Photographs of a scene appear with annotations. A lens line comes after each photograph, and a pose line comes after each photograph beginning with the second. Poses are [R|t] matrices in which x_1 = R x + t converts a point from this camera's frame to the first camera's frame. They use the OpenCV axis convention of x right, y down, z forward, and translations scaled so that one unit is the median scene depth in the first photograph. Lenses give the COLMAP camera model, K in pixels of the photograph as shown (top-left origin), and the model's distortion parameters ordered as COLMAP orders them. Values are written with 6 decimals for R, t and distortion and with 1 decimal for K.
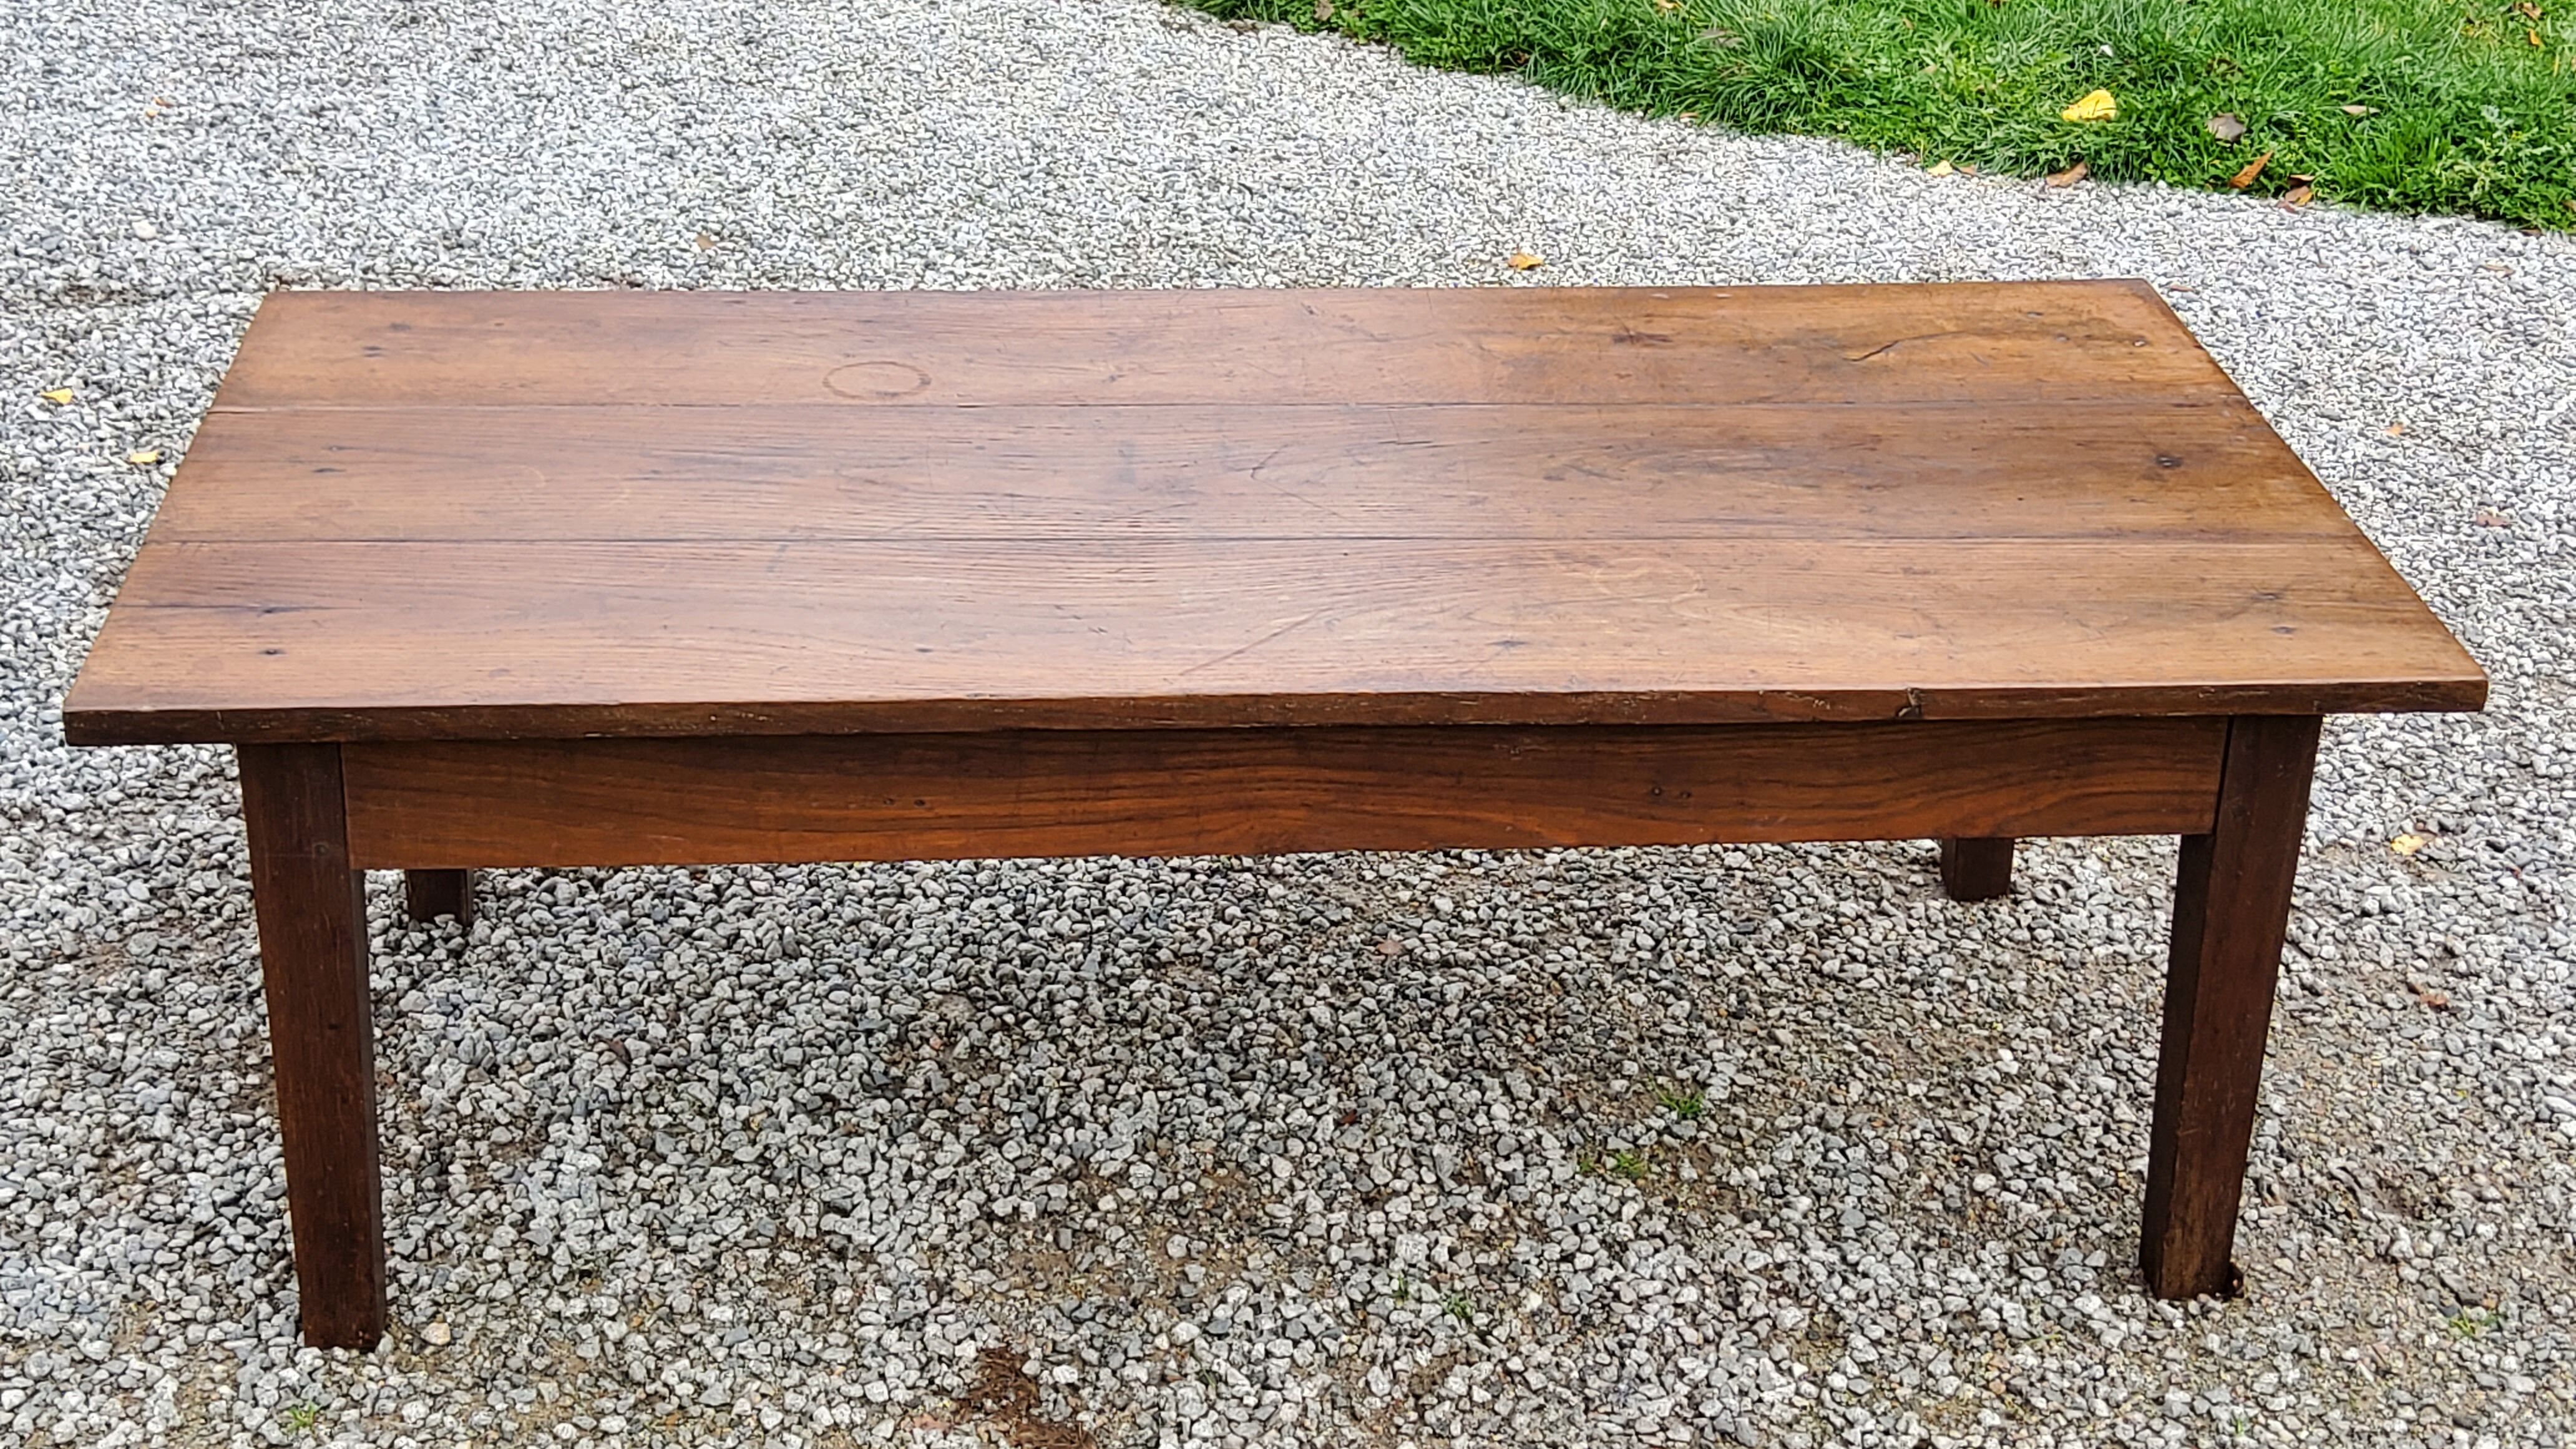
lens RADIAL K [[3855.5, 0, 1244.0], [0, 3855.5, 699.4], [0, 0, 1]] dist [0.119380, 0.000000]
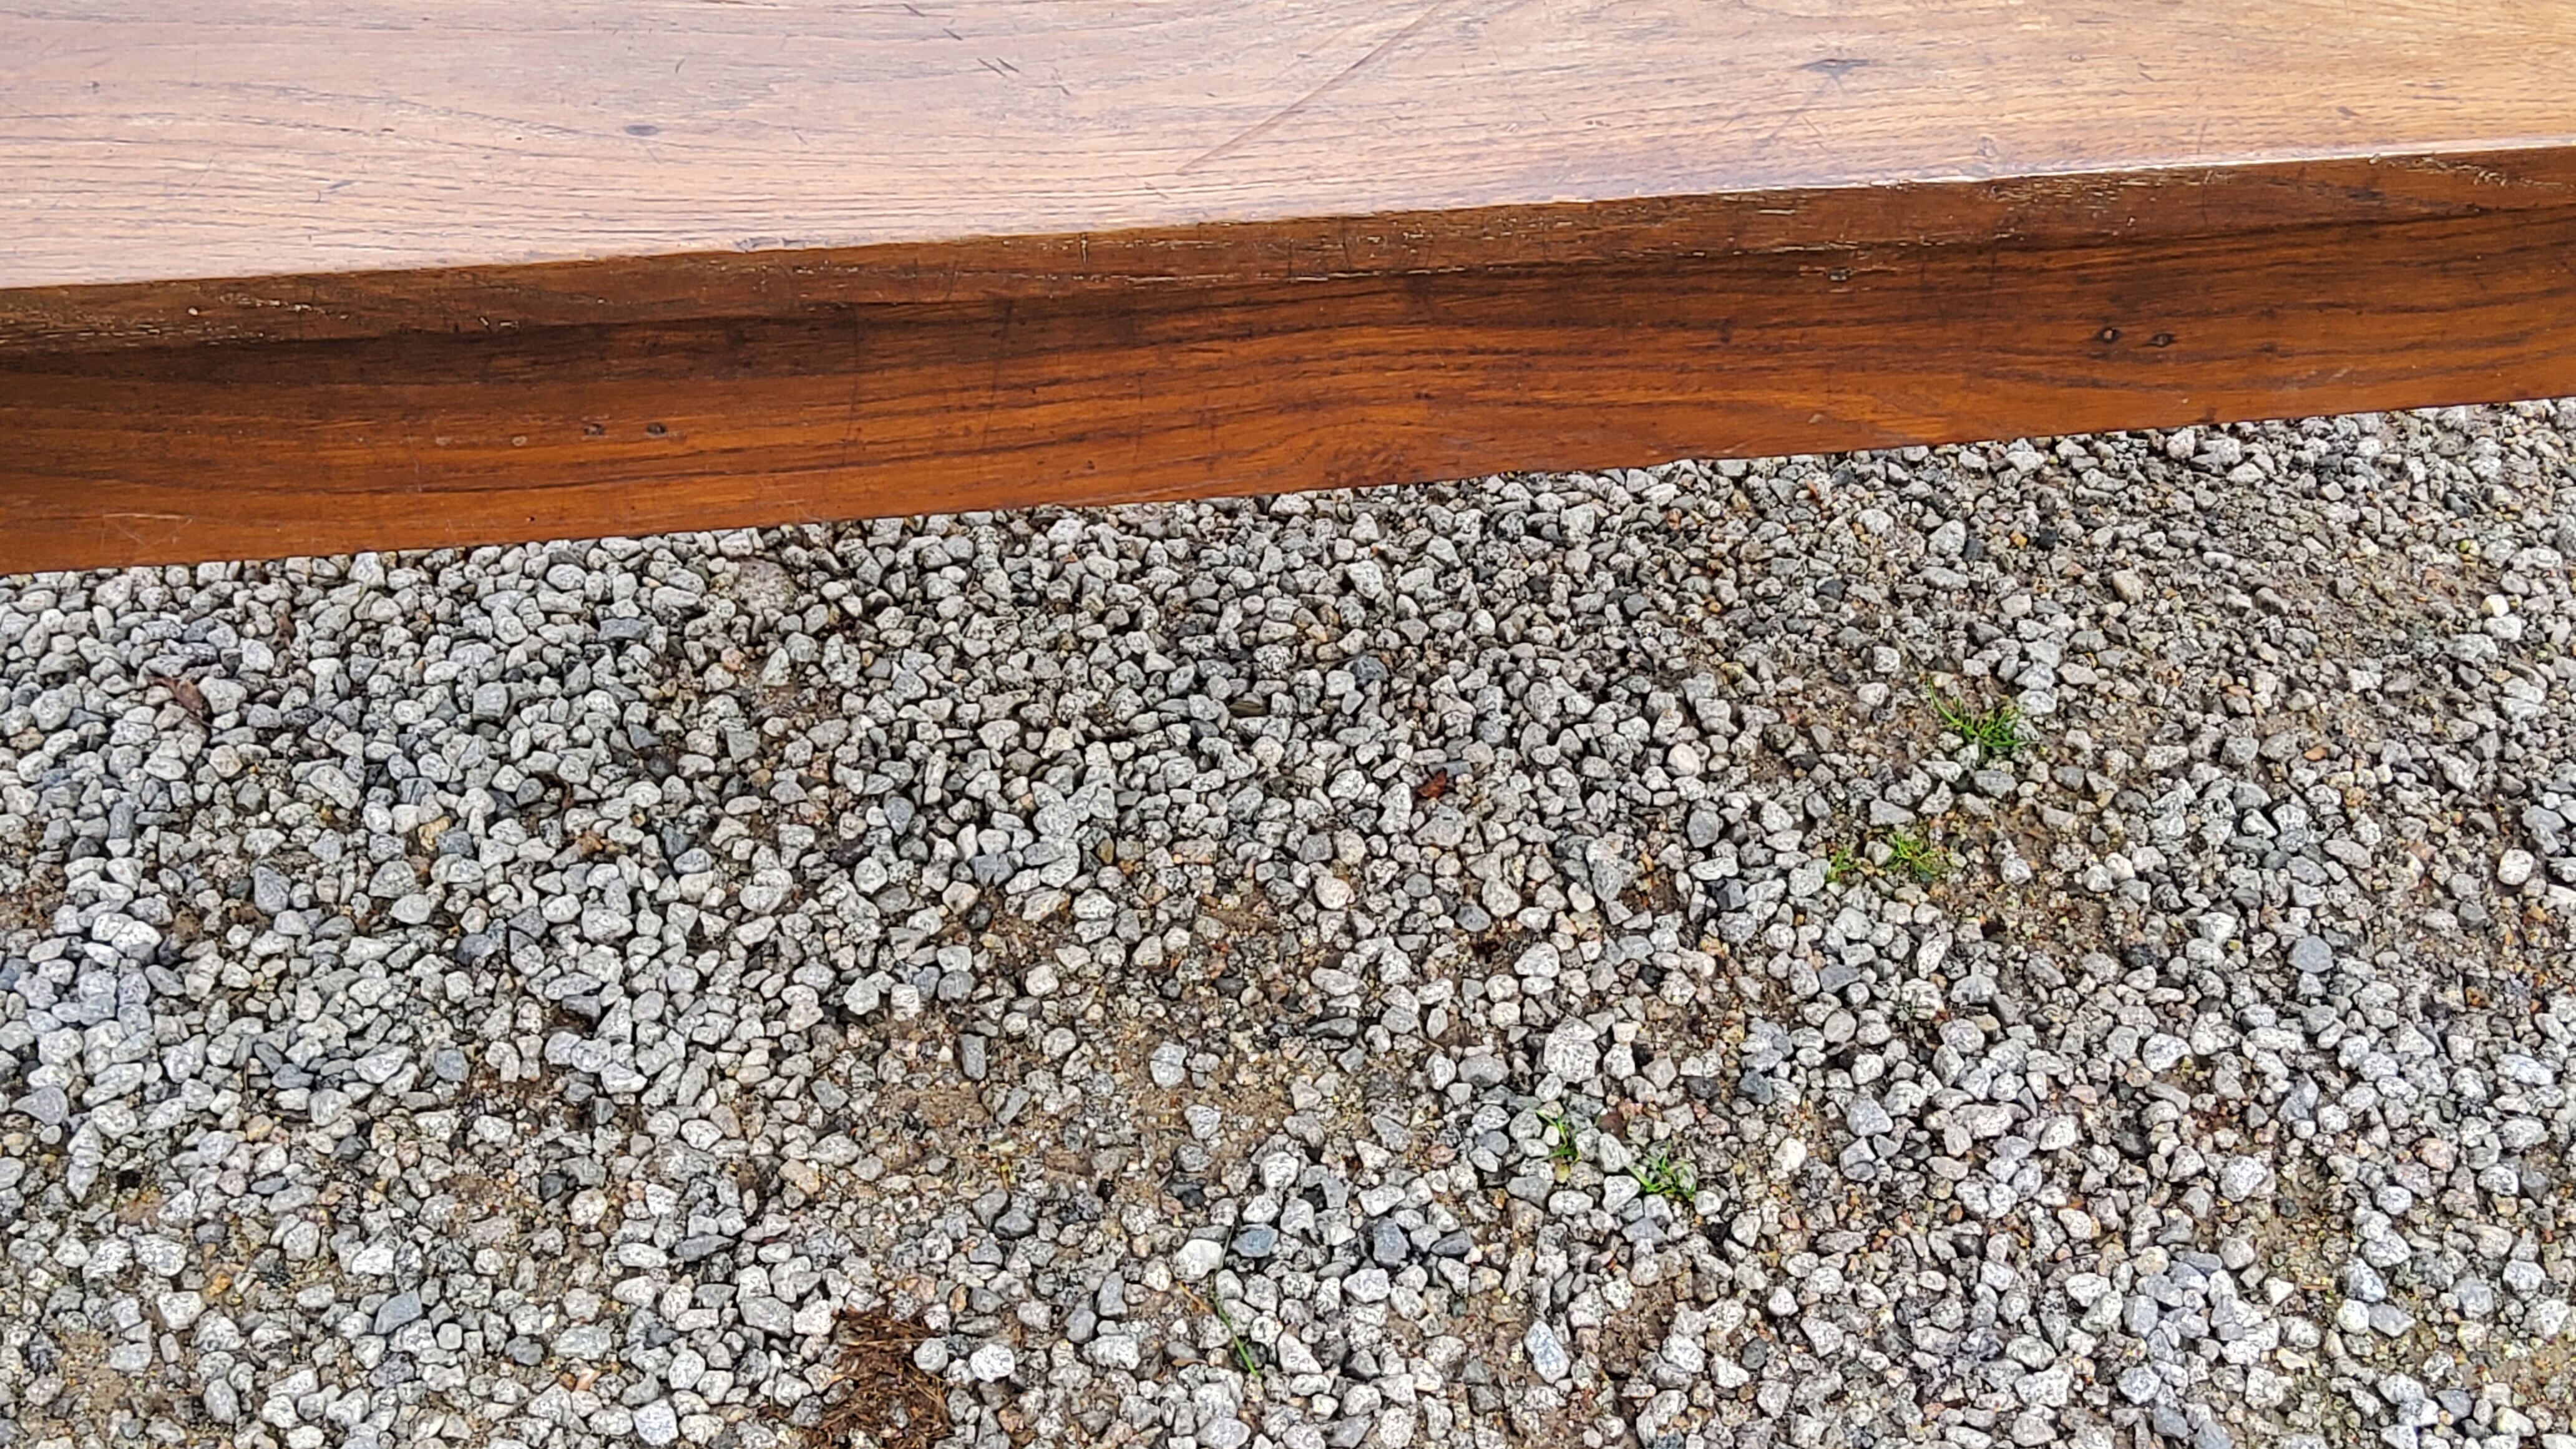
lens RADIAL K [[3855.5, 0, 1257.6], [0, 3855.5, 712.5], [0, 0, 1]] dist [0.119380, 0.000000]
pose [[0.998326, -0.040757, 0.041041, -0.025424], [0.029535, 0.969287, 0.244152, -0.050987], [-0.049731, -0.242531, 0.968868, 0.448001]]
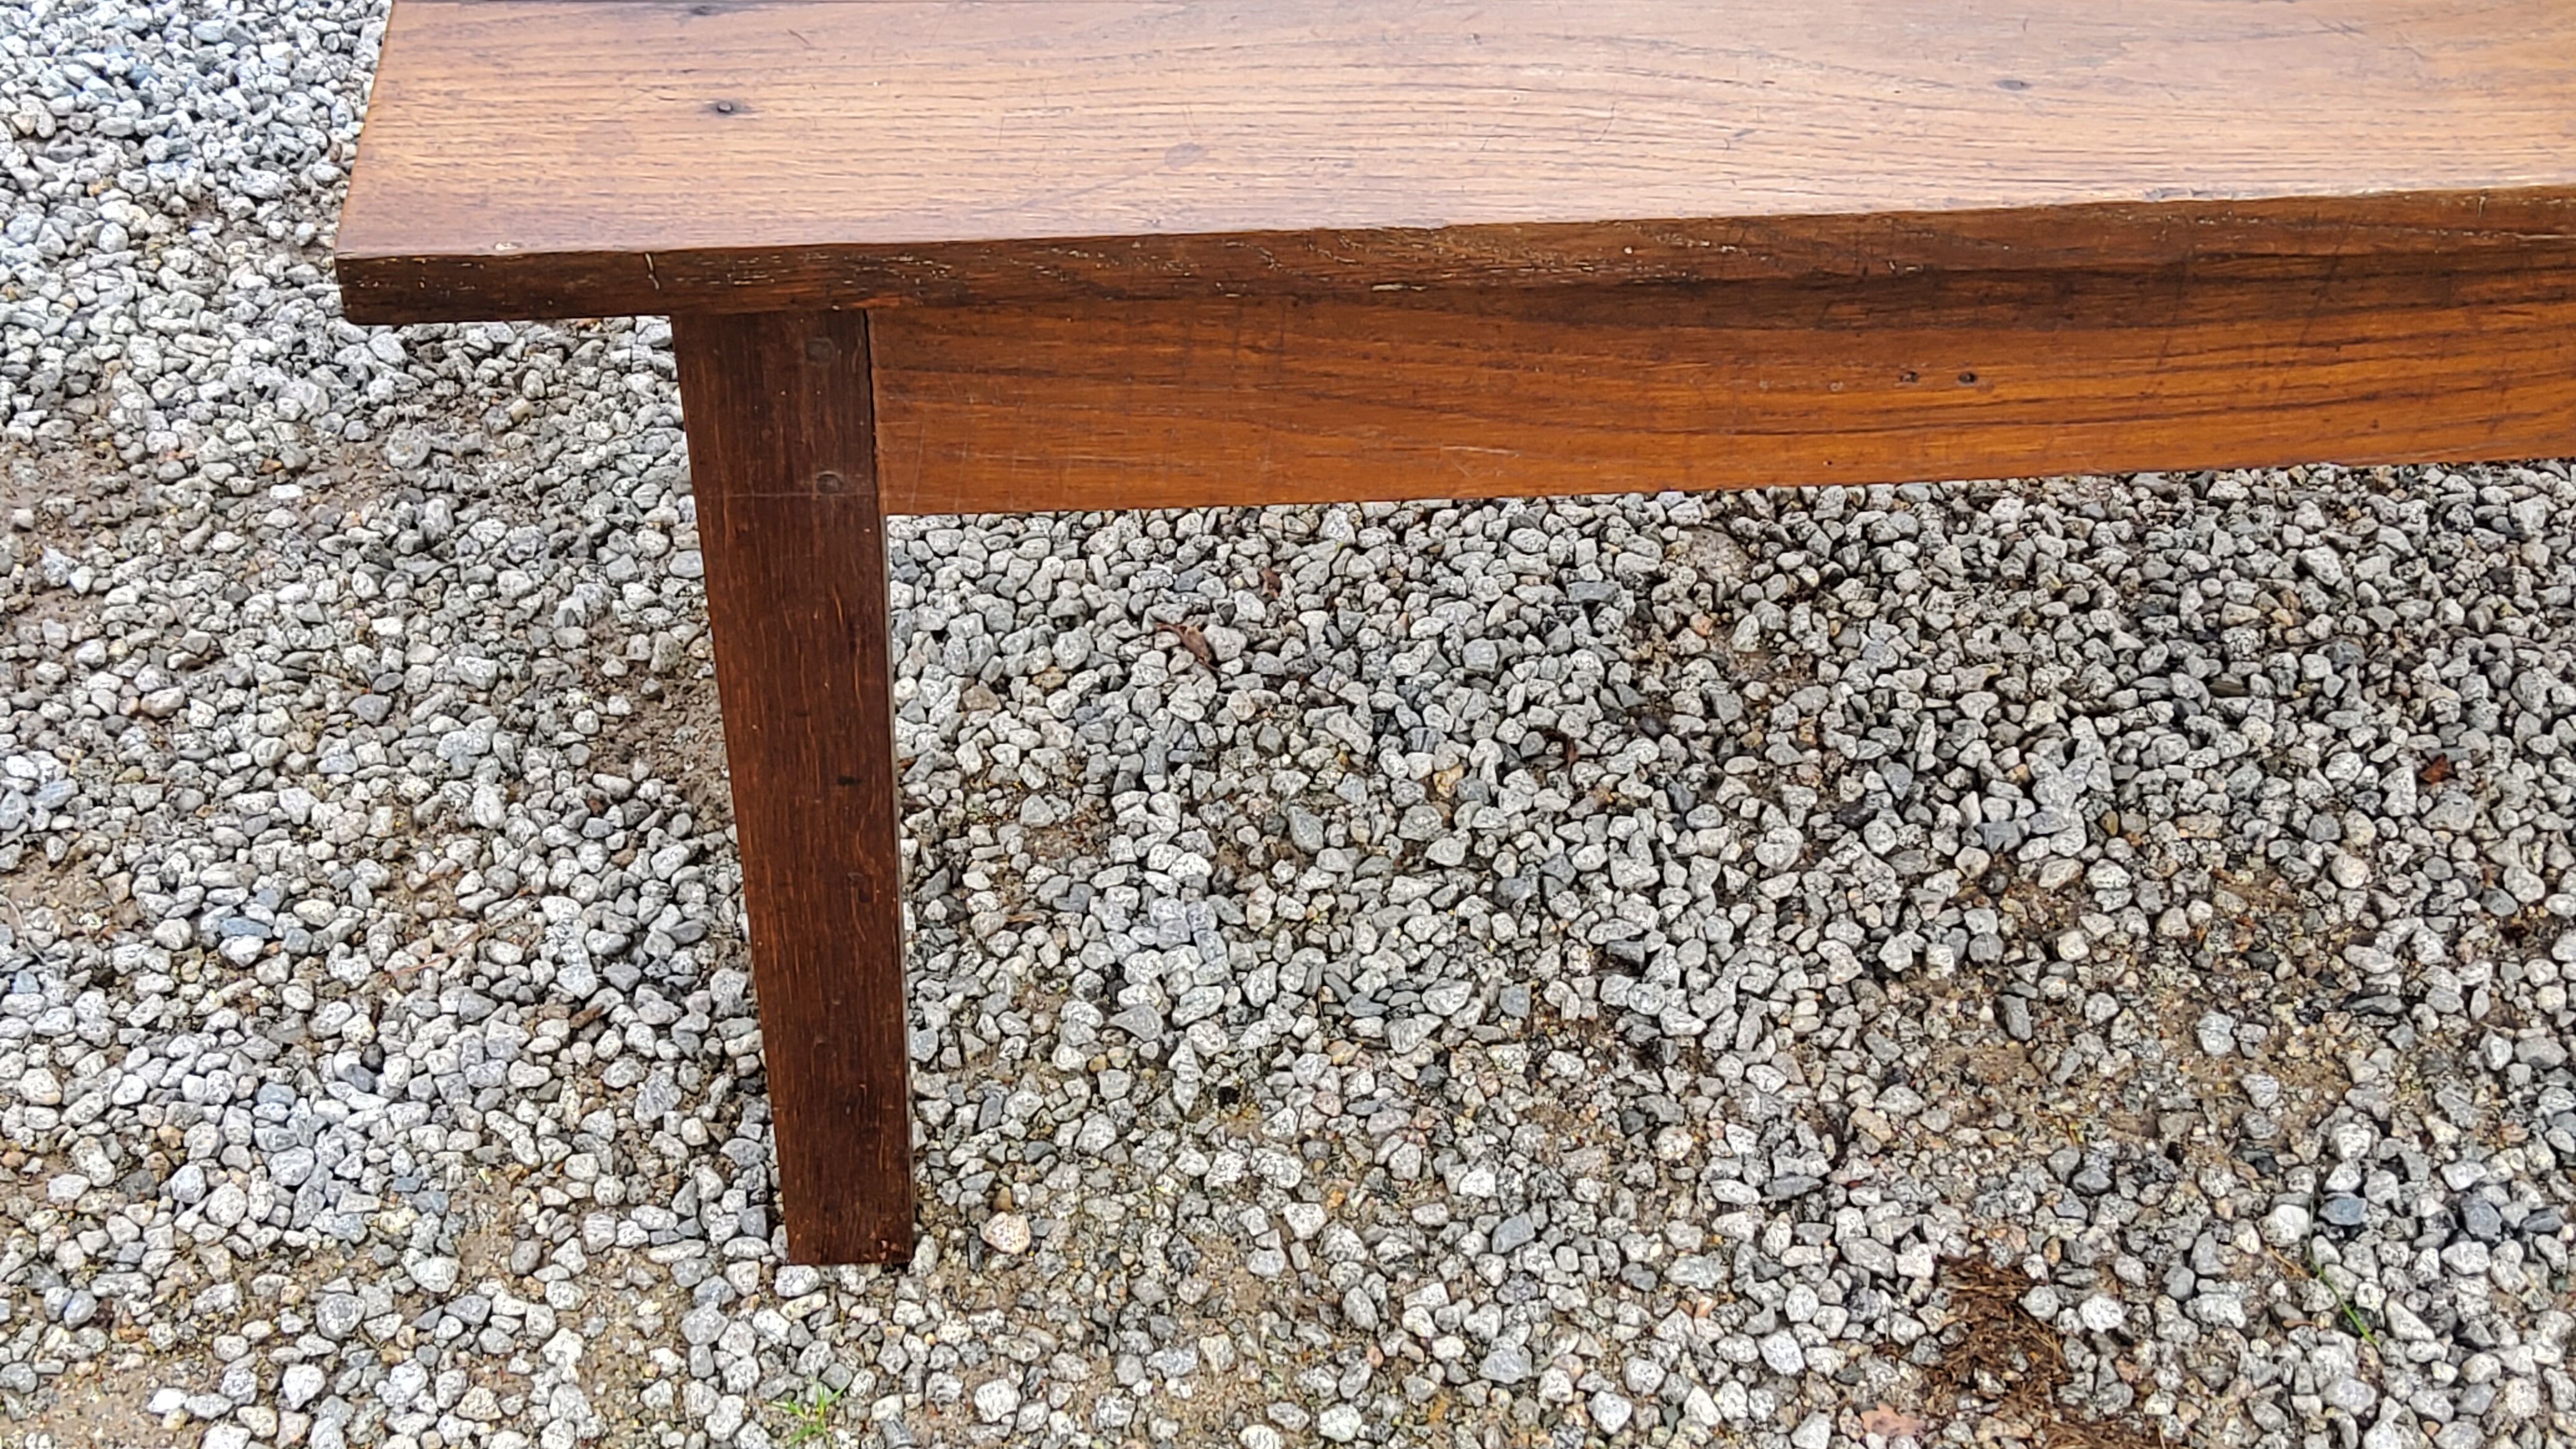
lens RADIAL K [[3855.5, 0, 1267.3], [0, 3855.5, 705.0], [0, 0, 1]] dist [0.119380, 0.000000]
pose [[0.999824, -0.006118, -0.017750, -0.150001], [0.010115, 0.972005, 0.234742, -0.047015], [0.015817, -0.234880, 0.971896, 0.433319]]
